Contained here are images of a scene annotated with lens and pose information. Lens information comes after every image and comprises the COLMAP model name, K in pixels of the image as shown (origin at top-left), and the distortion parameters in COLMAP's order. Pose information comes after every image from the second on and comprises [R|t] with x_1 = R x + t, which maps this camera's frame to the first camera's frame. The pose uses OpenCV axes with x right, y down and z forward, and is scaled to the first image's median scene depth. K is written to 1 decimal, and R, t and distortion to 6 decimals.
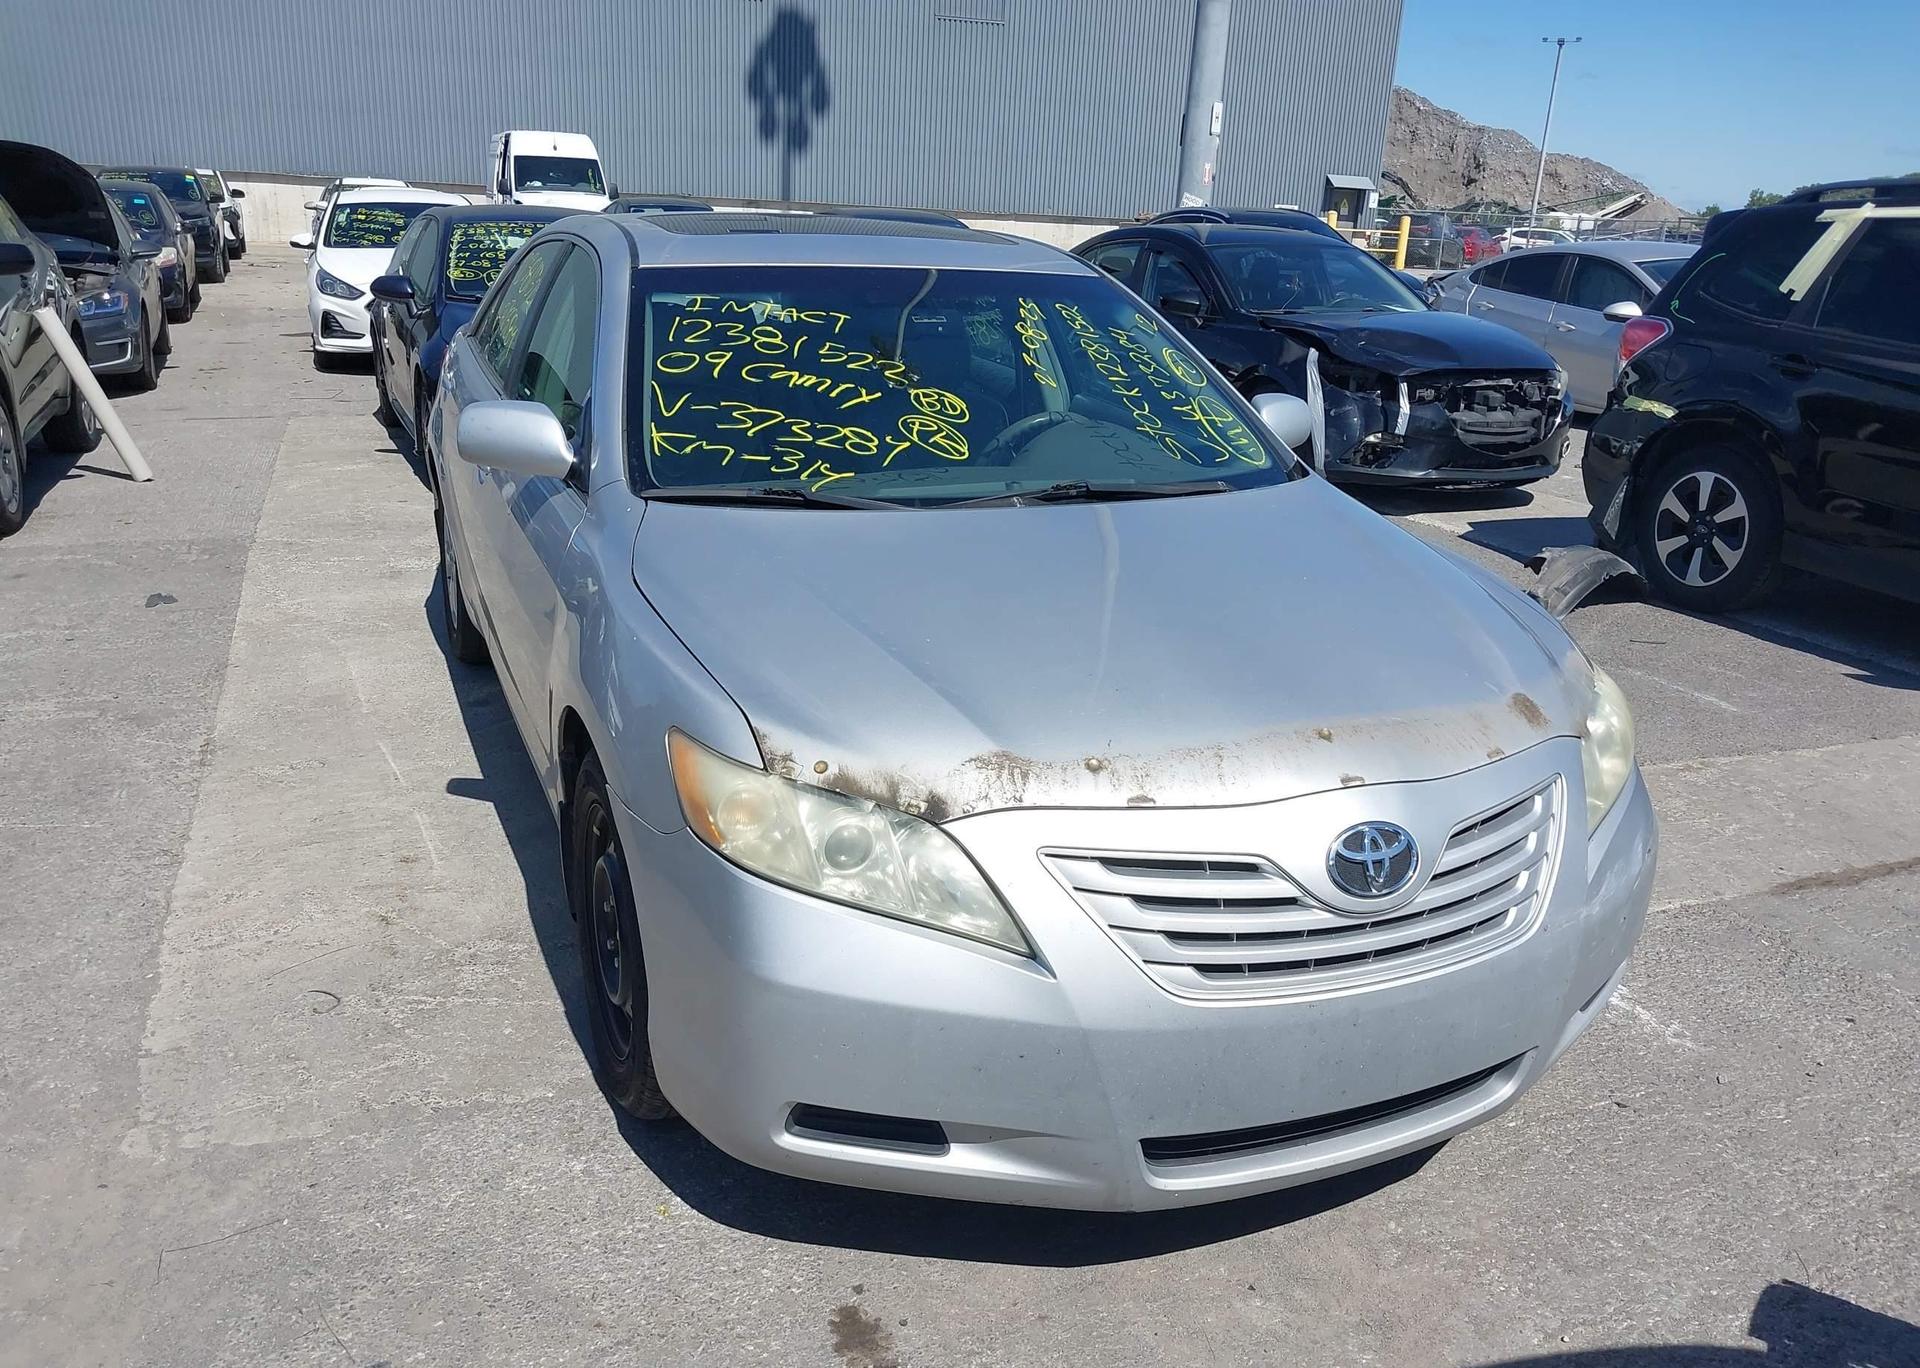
lens RADIAL K [[1564.3, 0, 961.2], [0, 1564.3, 720.6], [0, 0, 1]] dist [0.013620, -0.011193]
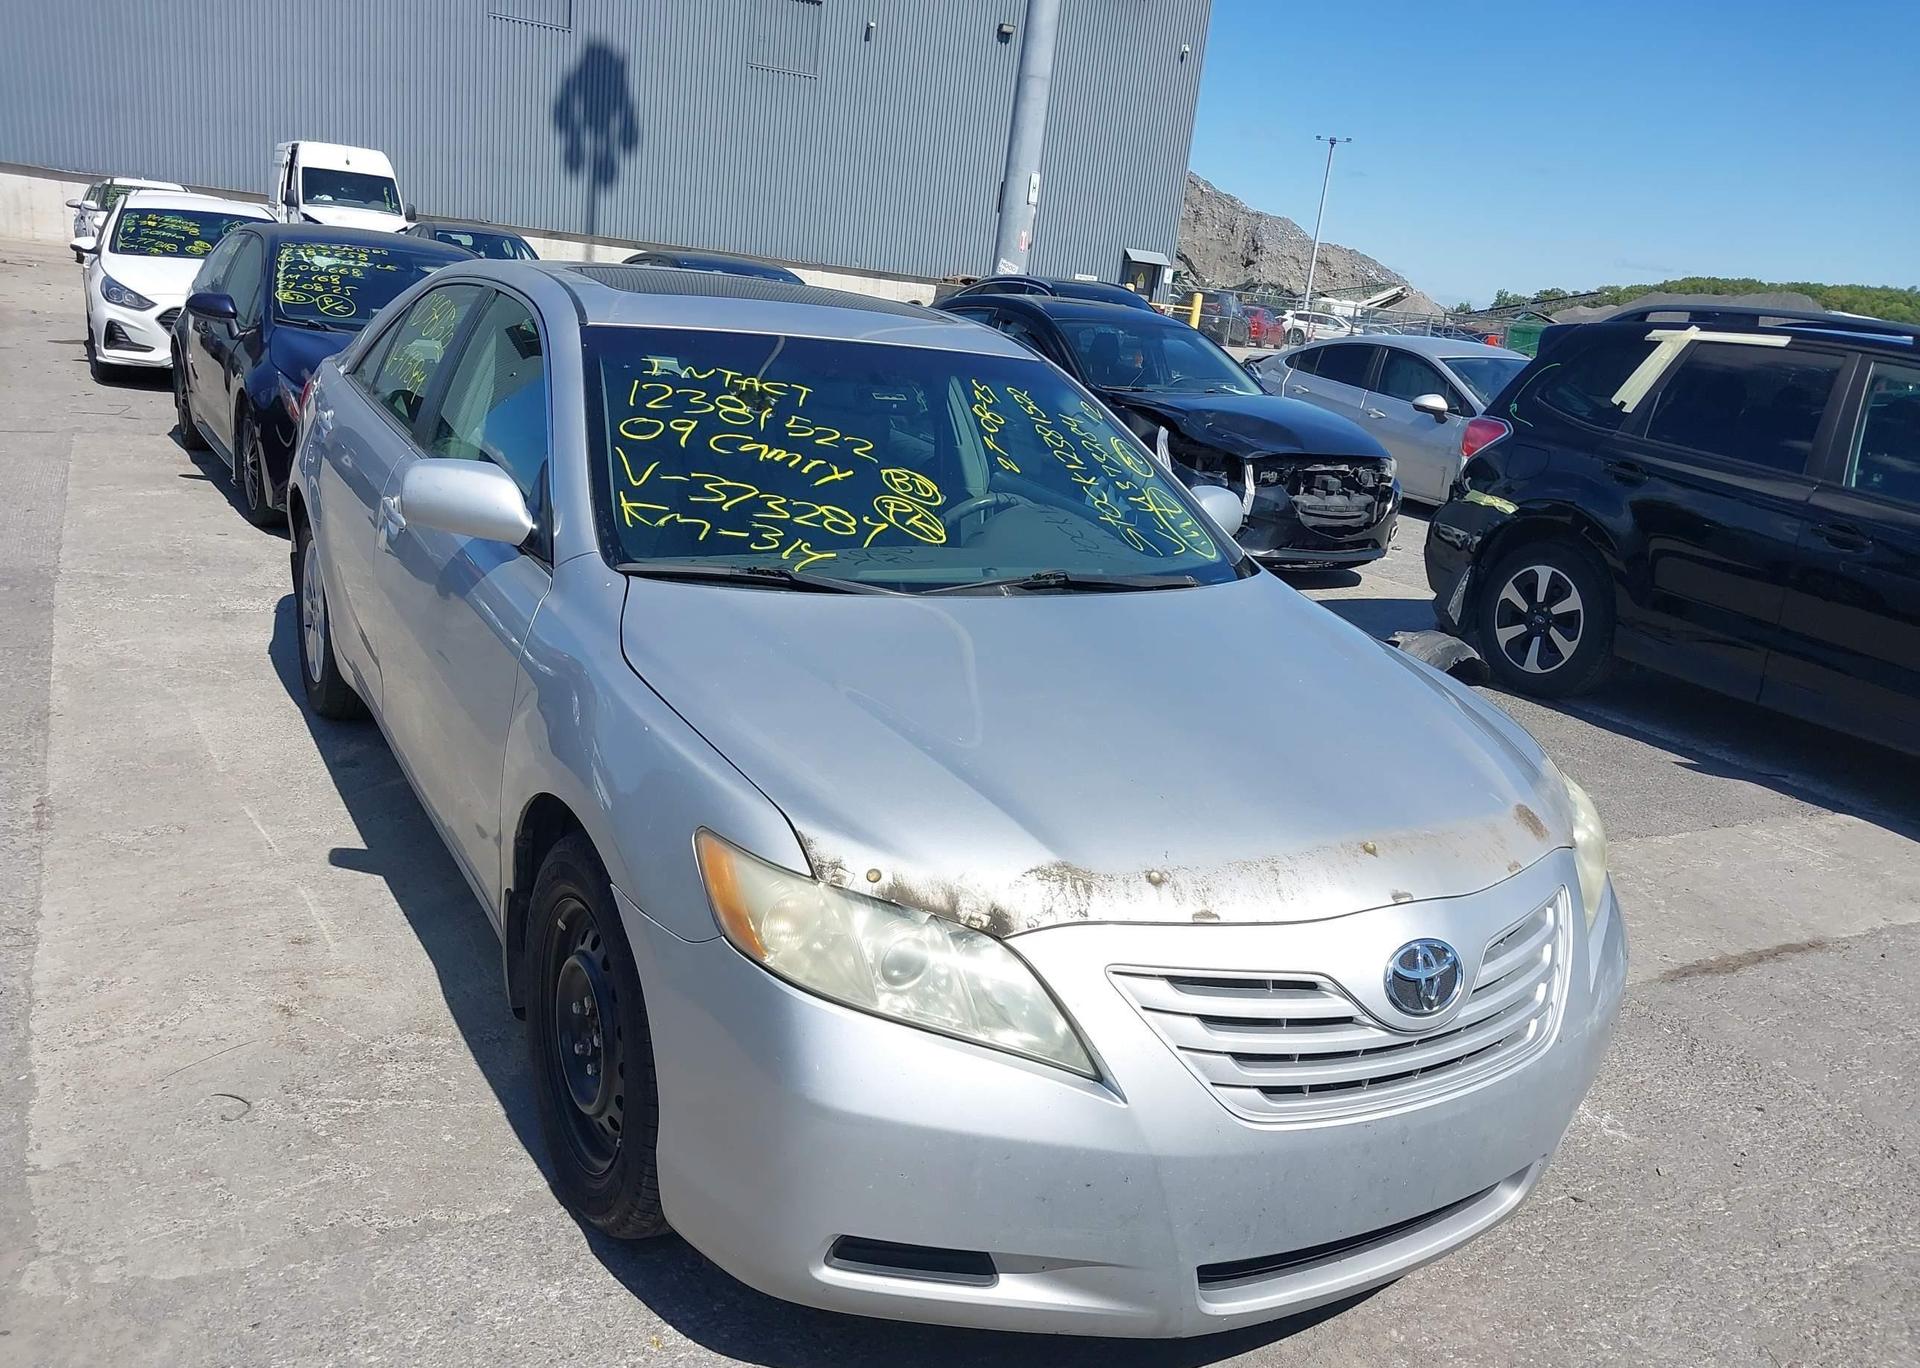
lens RADIAL K [[1556.7, 0, 945.6], [0, 1556.7, 702.8], [0, 0, 1]] dist [0.021114, -0.015622]
pose [[0.988481, 0.028056, 0.148720, -0.117551], [-0.022726, 0.999041, -0.037420, -0.025576], [-0.149627, 0.033609, 0.988171, 0.029004]]
